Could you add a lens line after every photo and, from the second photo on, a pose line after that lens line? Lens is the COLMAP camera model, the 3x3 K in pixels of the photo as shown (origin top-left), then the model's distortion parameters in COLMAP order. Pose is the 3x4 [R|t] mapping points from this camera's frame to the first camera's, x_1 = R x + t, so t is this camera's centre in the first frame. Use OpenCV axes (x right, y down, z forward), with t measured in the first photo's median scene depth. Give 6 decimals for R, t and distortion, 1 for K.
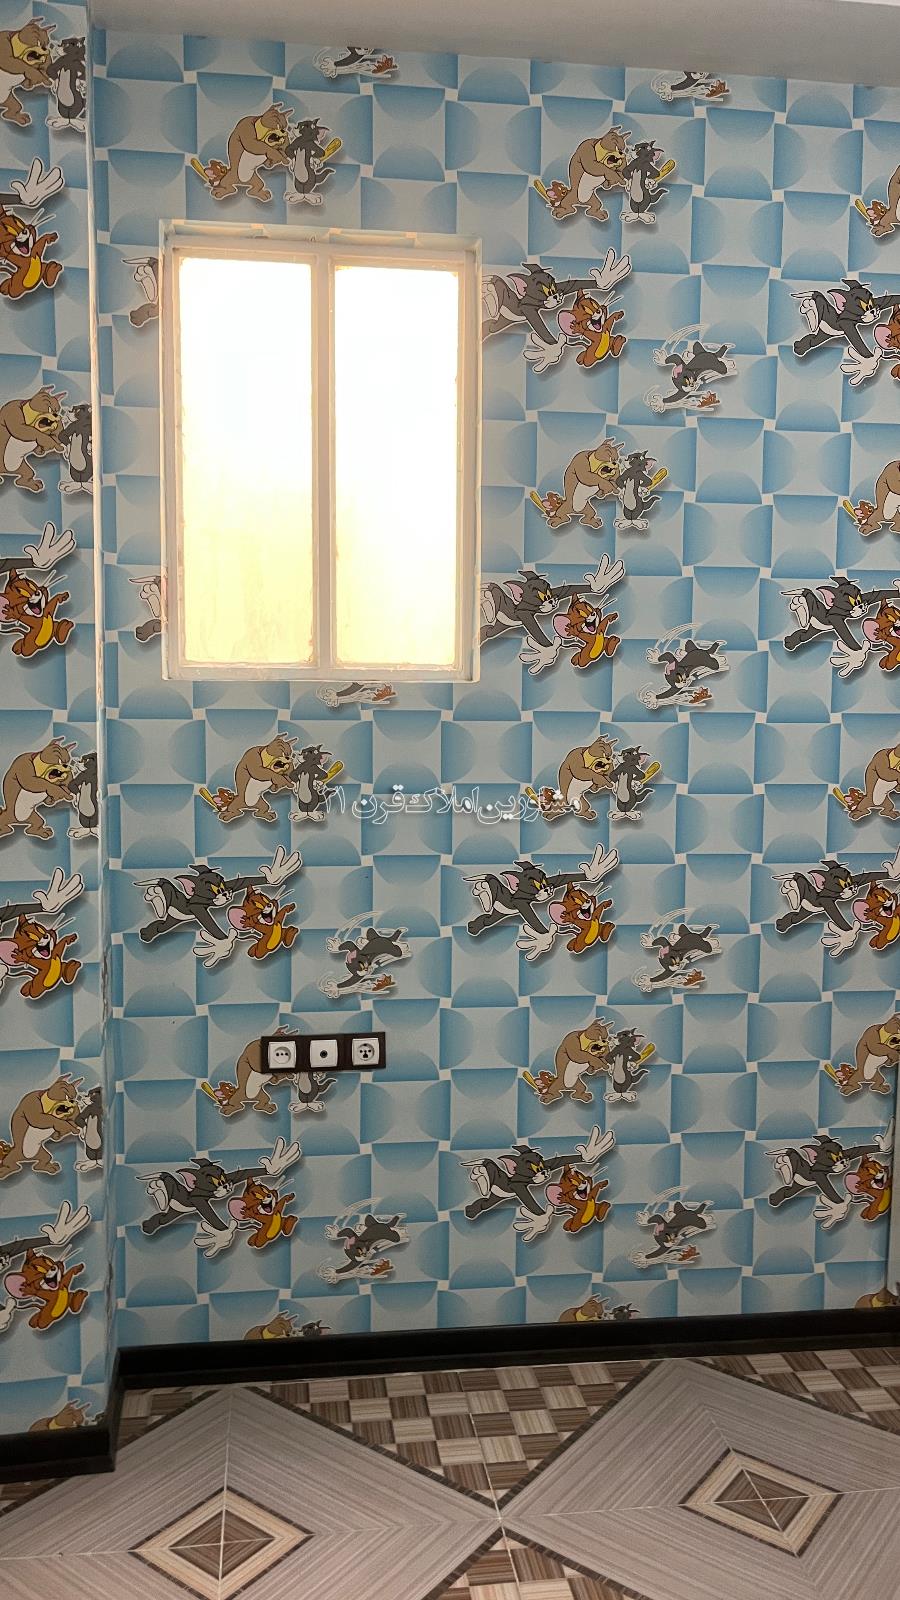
lens RADIAL K [[1216.9, 0, 457.6], [0, 1216.9, 806.3], [0, 0, 1]] dist [0.064076, -0.099603]
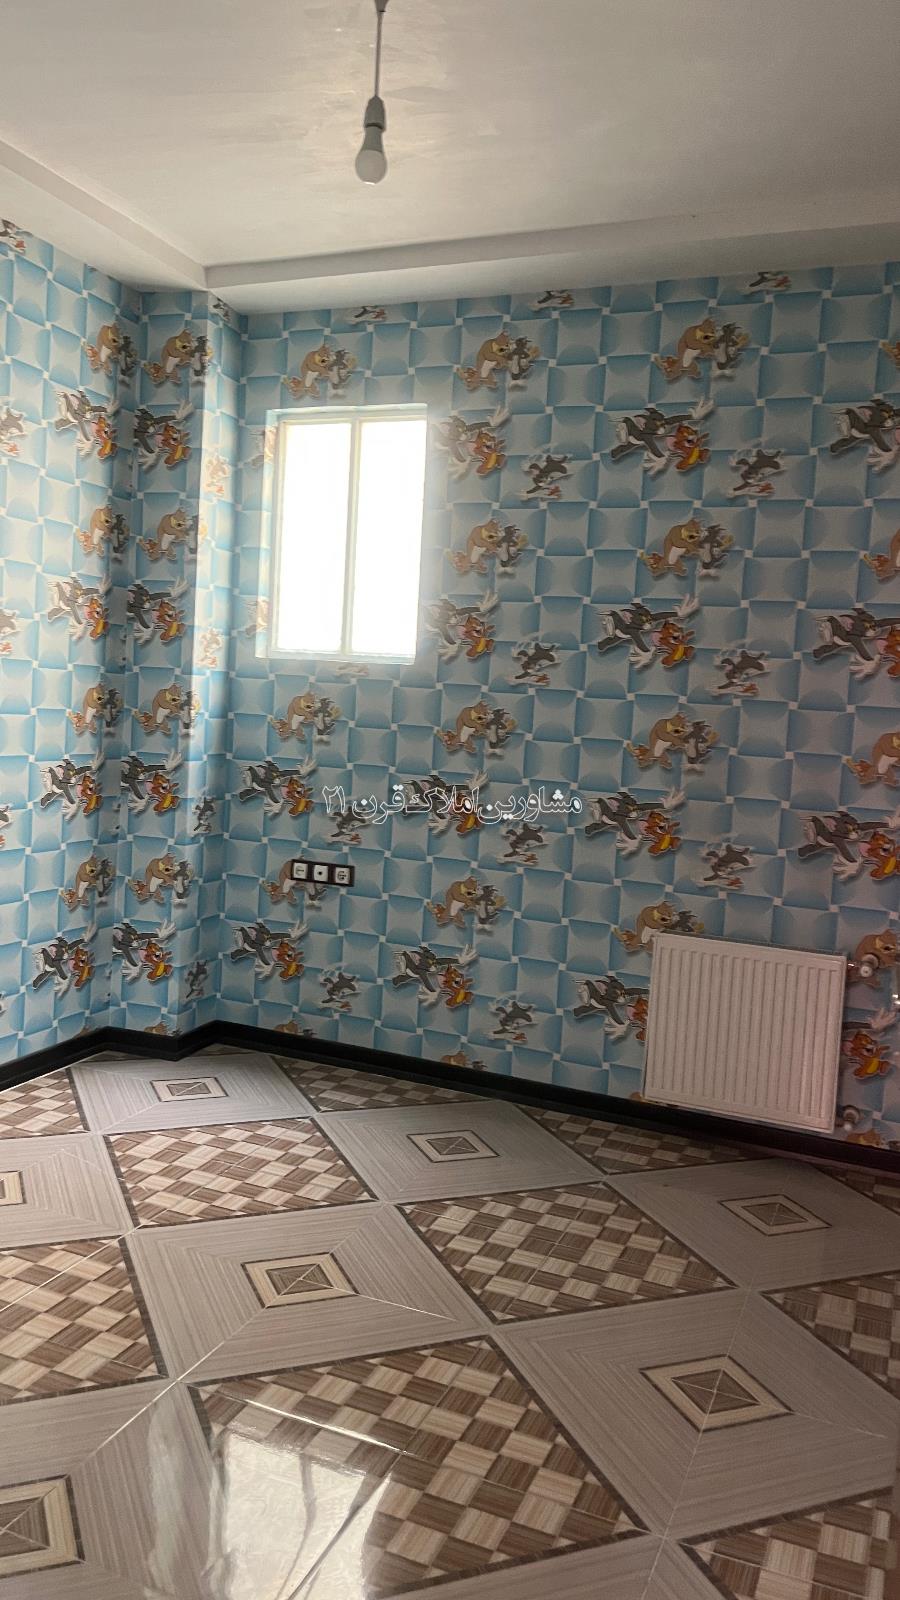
lens RADIAL K [[1216.9, 0, 451.6], [0, 1216.9, 802.1], [0, 0, 1]] dist [0.064076, -0.099603]
pose [[0.859437, 0.087911, -0.503627, 0.916460], [-0.096758, 0.995271, 0.008614, 0.067757], [0.502002, 0.041327, 0.863879, -0.413786]]
